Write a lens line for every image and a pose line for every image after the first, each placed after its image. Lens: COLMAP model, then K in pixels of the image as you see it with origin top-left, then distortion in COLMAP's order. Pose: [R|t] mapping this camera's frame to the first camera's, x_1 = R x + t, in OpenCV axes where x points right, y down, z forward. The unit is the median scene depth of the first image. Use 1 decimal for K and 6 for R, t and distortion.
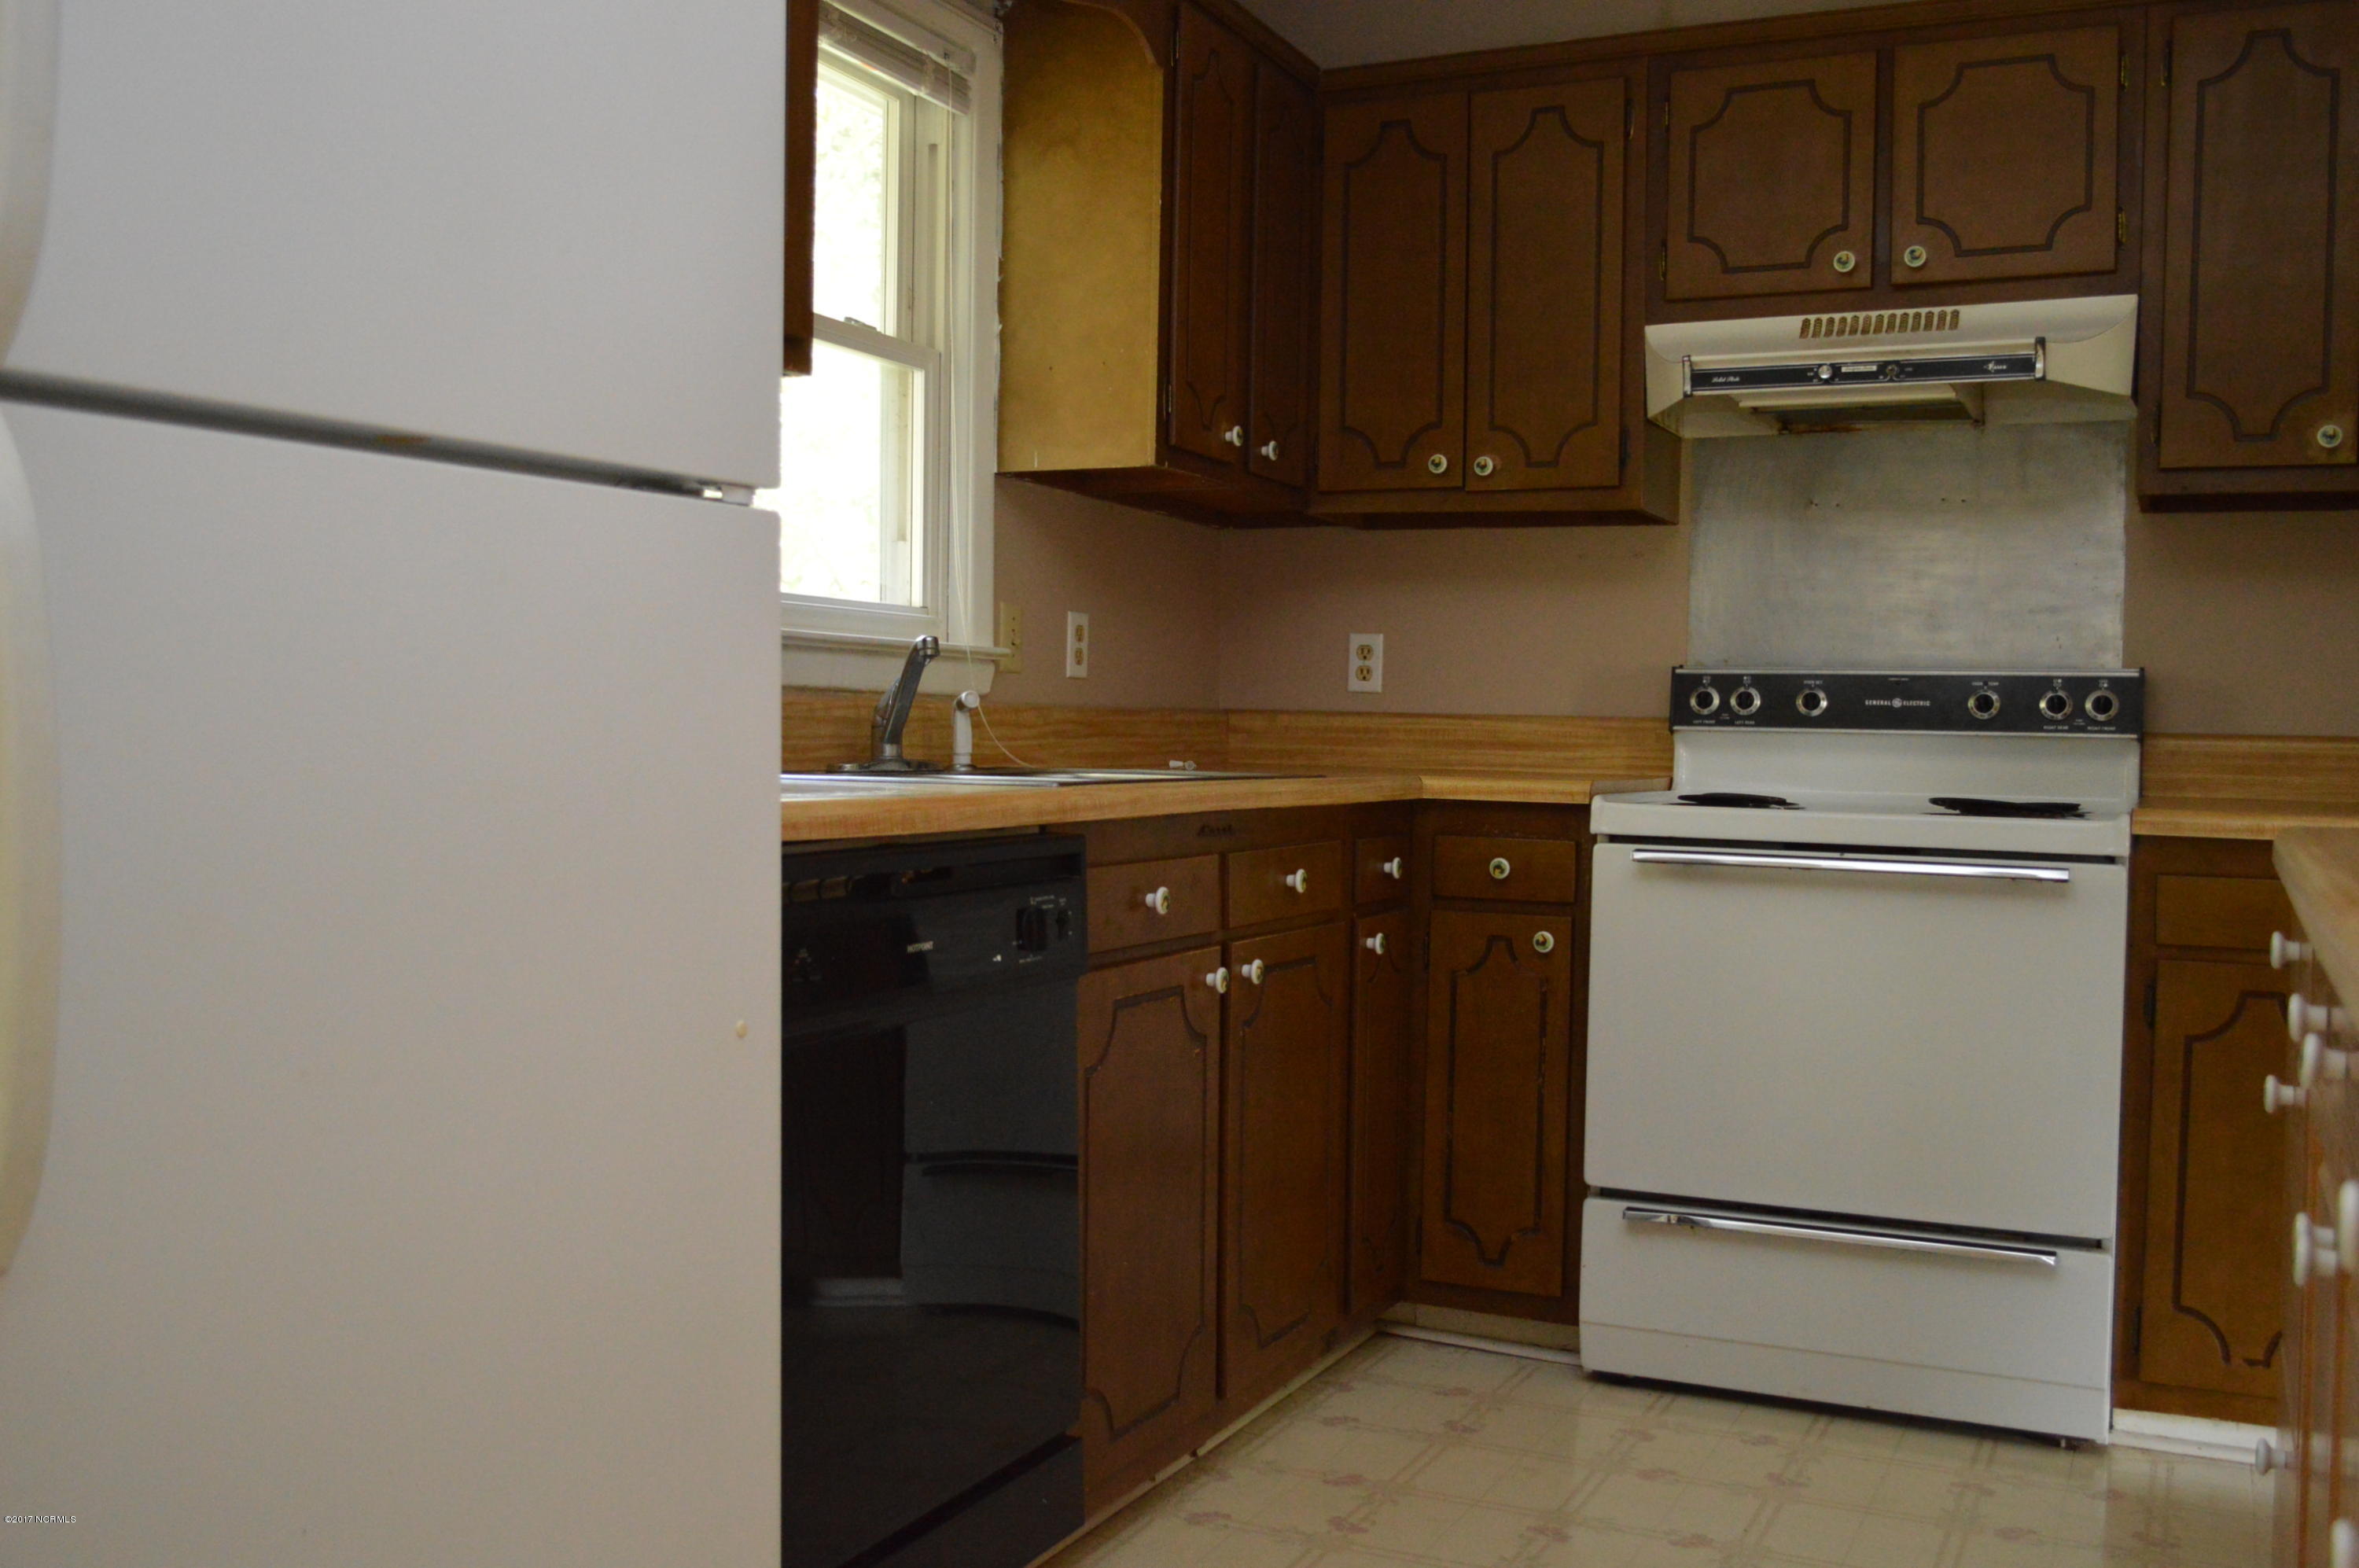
lens RADIAL K [[2303.0, 0, 1157.3], [0, 2303.0, 774.0], [0, 0, 1]] dist [-0.021898, 0.000000]
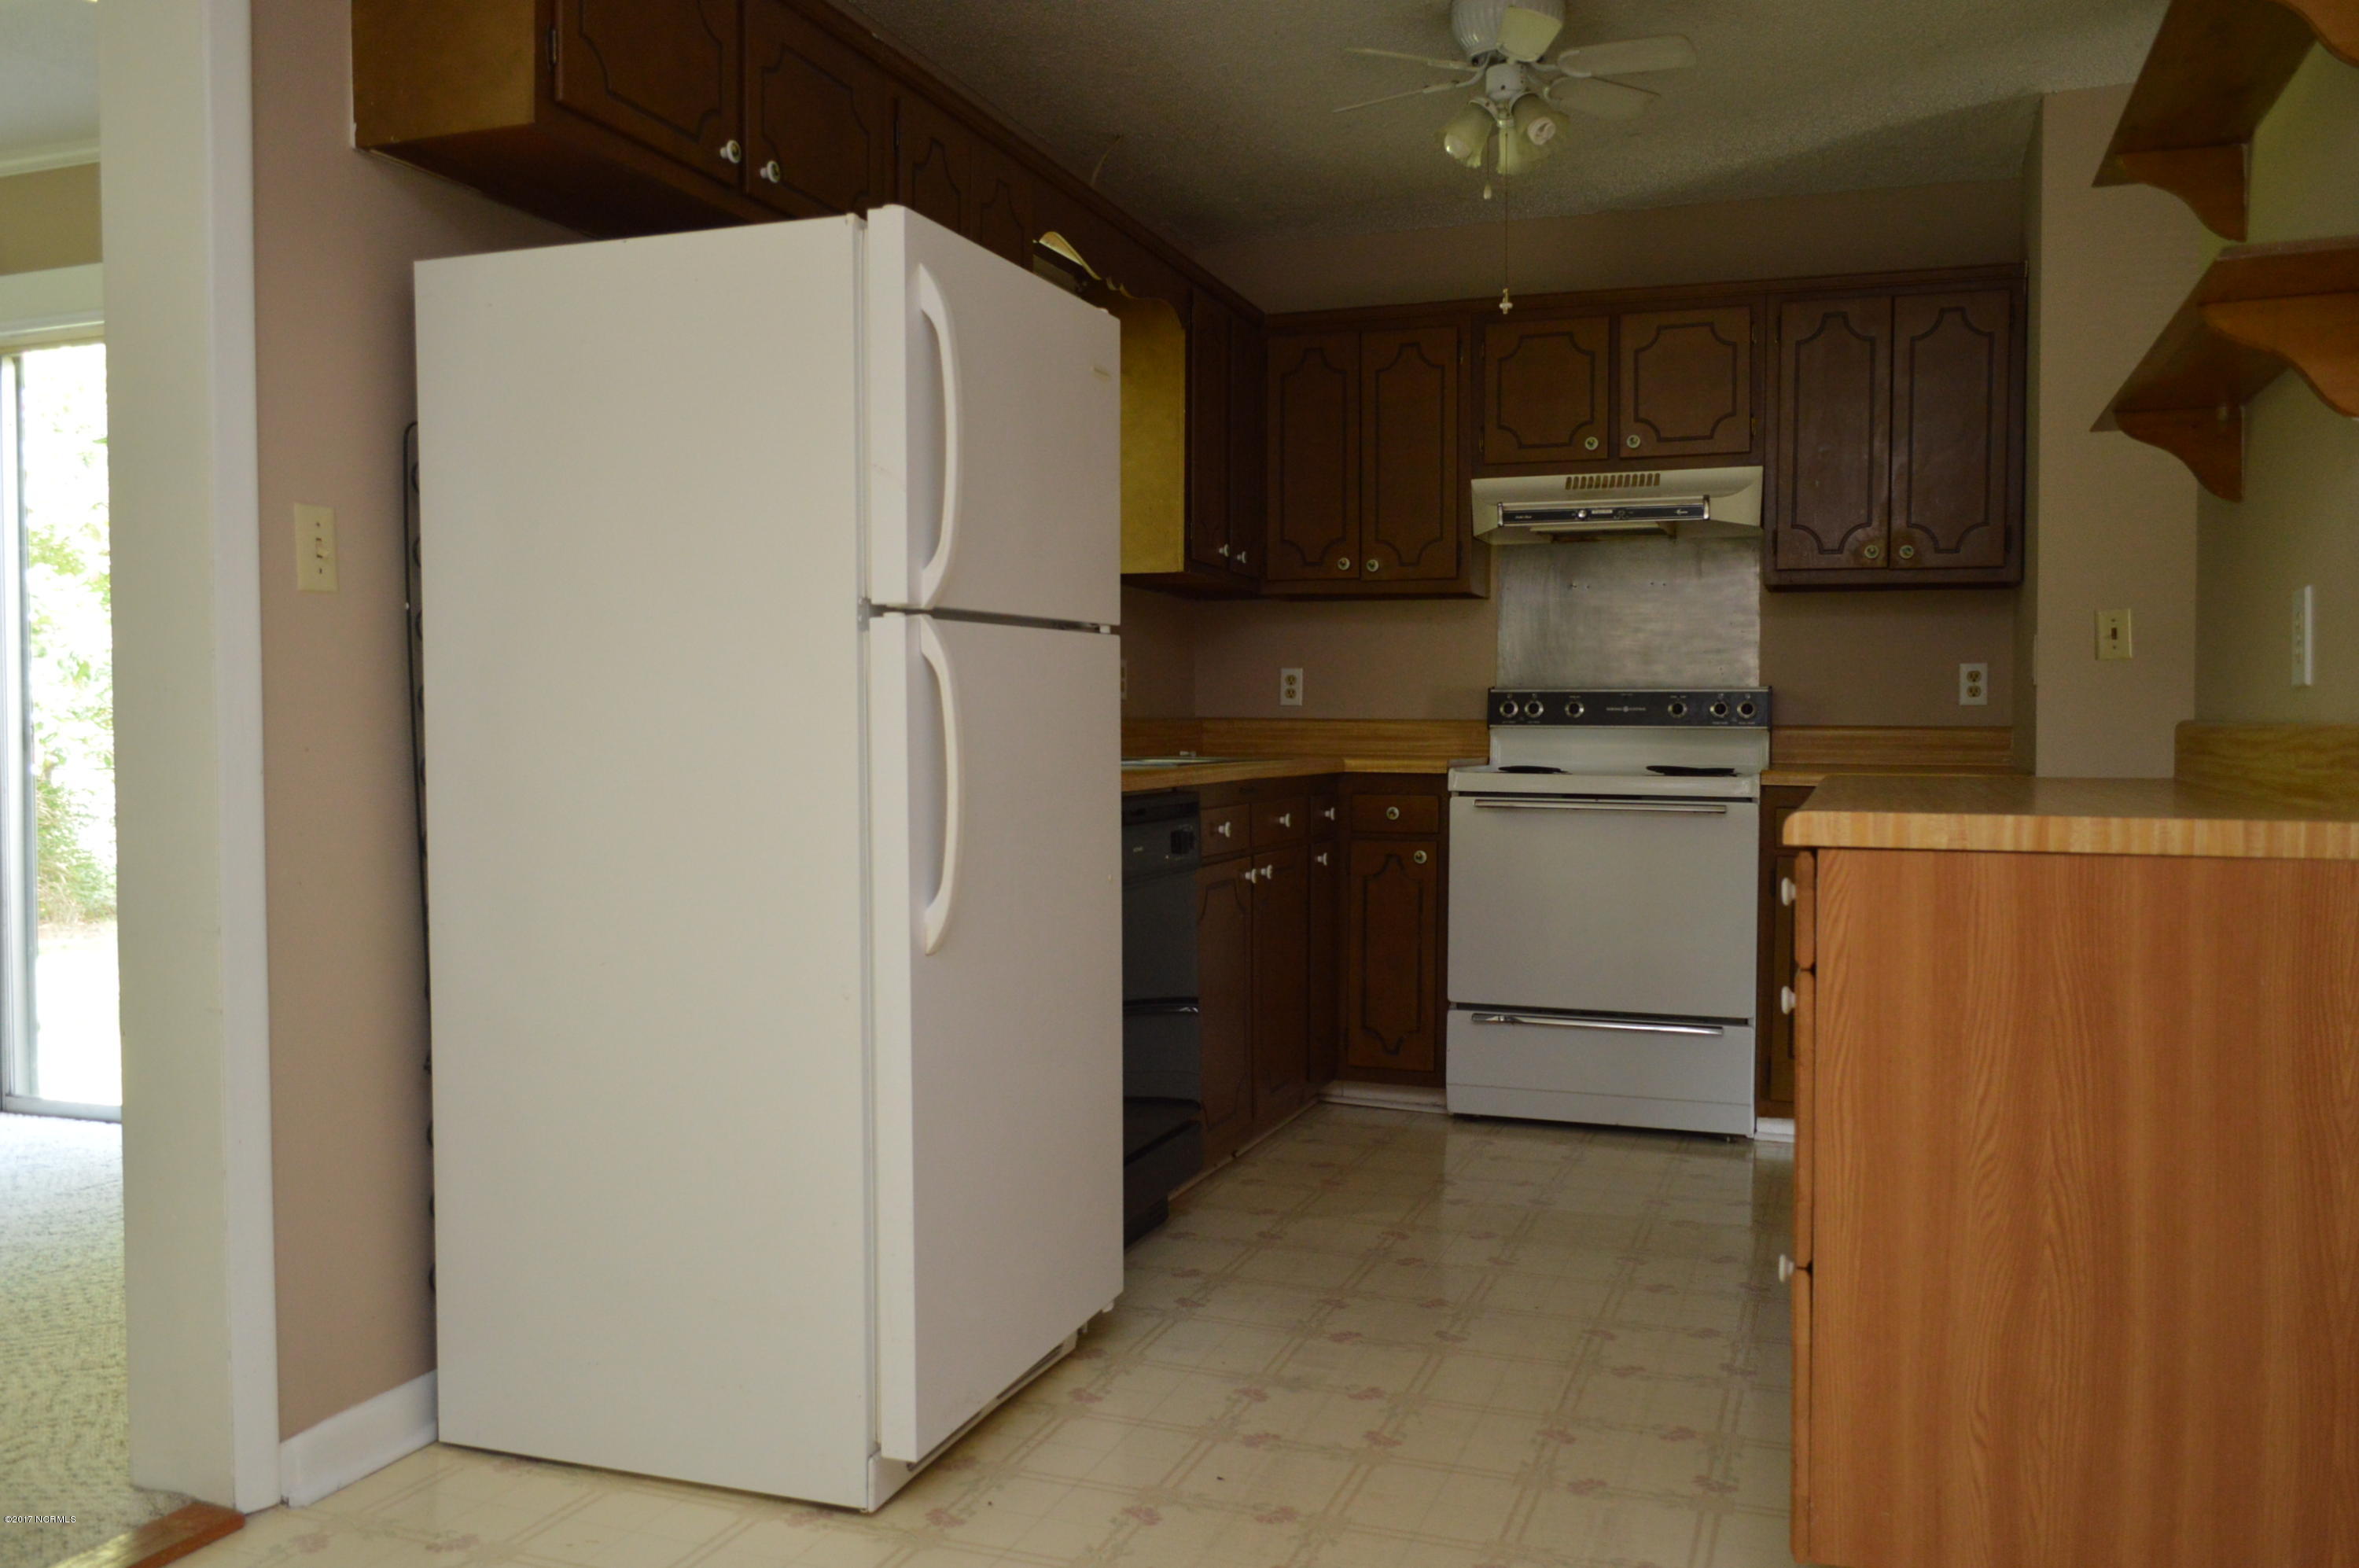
lens RADIAL K [[1872.7, 0, 1187.6], [0, 1872.7, 777.5], [0, 0, 1]] dist [-0.022963, 0.007920]
pose [[0.996195, -0.016800, 0.085513, -0.113341], [0.016068, 0.999828, 0.009246, 0.000455], [-0.085654, -0.007837, 0.996294, -0.328473]]
